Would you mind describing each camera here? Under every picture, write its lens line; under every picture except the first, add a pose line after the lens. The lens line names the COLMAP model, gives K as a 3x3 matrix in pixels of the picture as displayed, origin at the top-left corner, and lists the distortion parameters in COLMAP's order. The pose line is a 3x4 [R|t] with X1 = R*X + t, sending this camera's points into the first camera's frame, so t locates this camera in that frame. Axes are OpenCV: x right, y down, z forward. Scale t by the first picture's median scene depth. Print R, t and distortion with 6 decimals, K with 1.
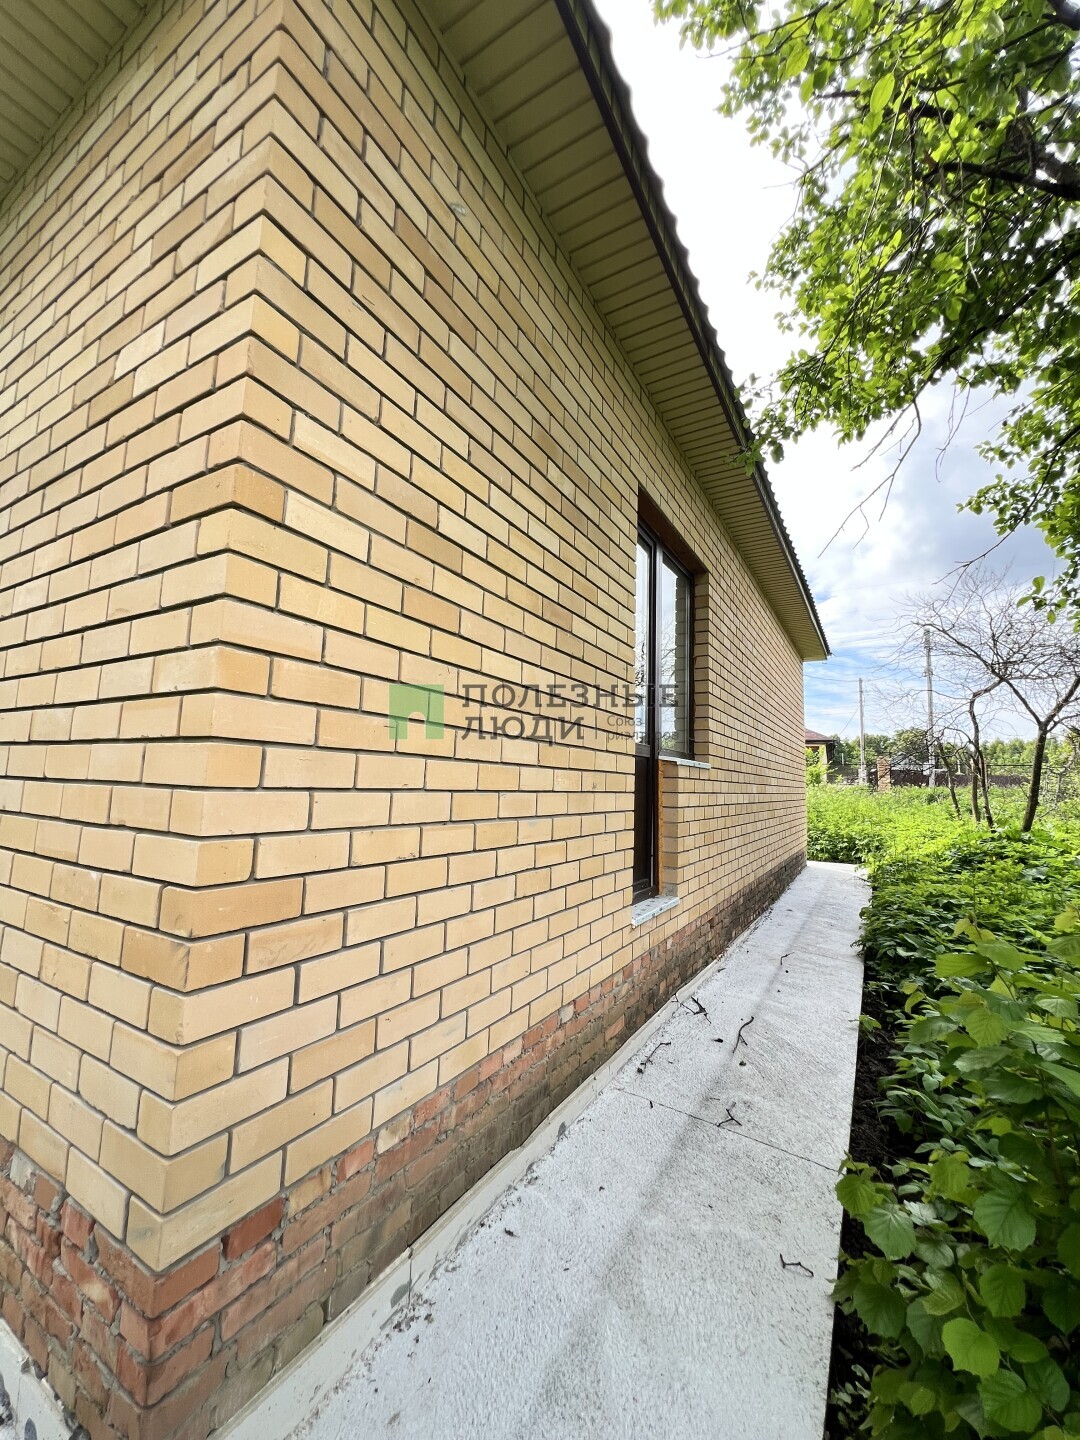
lens RADIAL K [[576.4, 0, 531.5], [0, 576.4, 713.2], [0, 0, 1]] dist [0.001726, 0.000561]
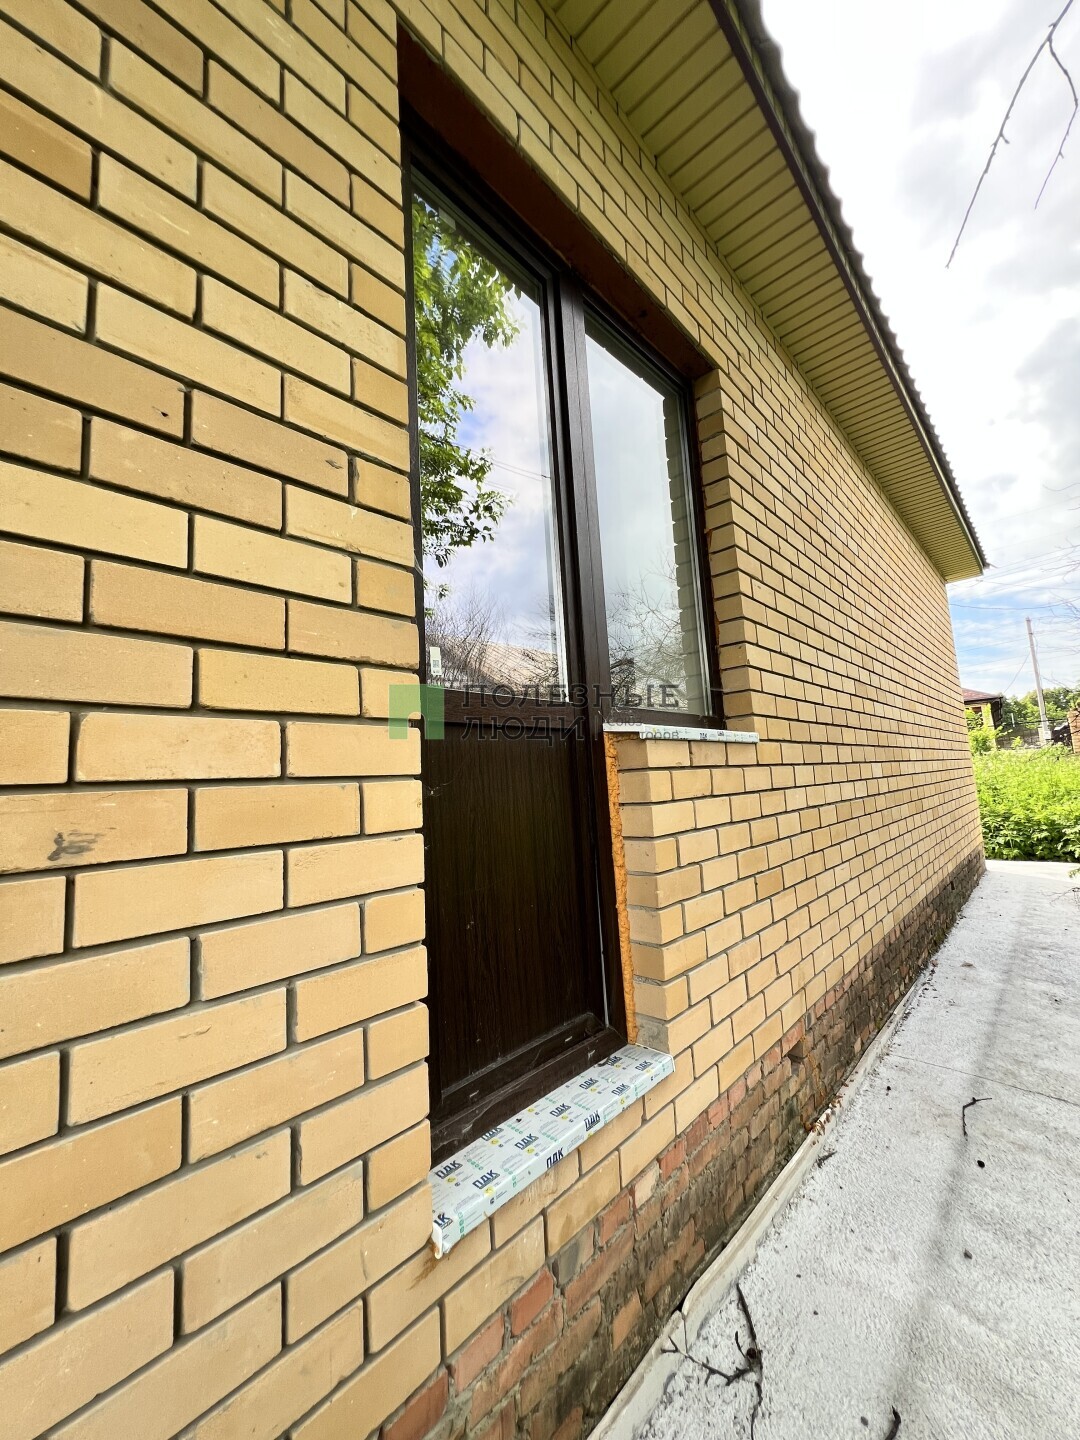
lens RADIAL K [[576.4, 0, 534.8], [0, 576.4, 713.4], [0, 0, 1]] dist [0.001726, 0.000561]
pose [[0.975403, -0.111066, -0.190401, 0.147934], [0.110625, 0.993778, -0.012980, 0.038070], [0.190658, -0.008402, 0.981620, 0.319222]]
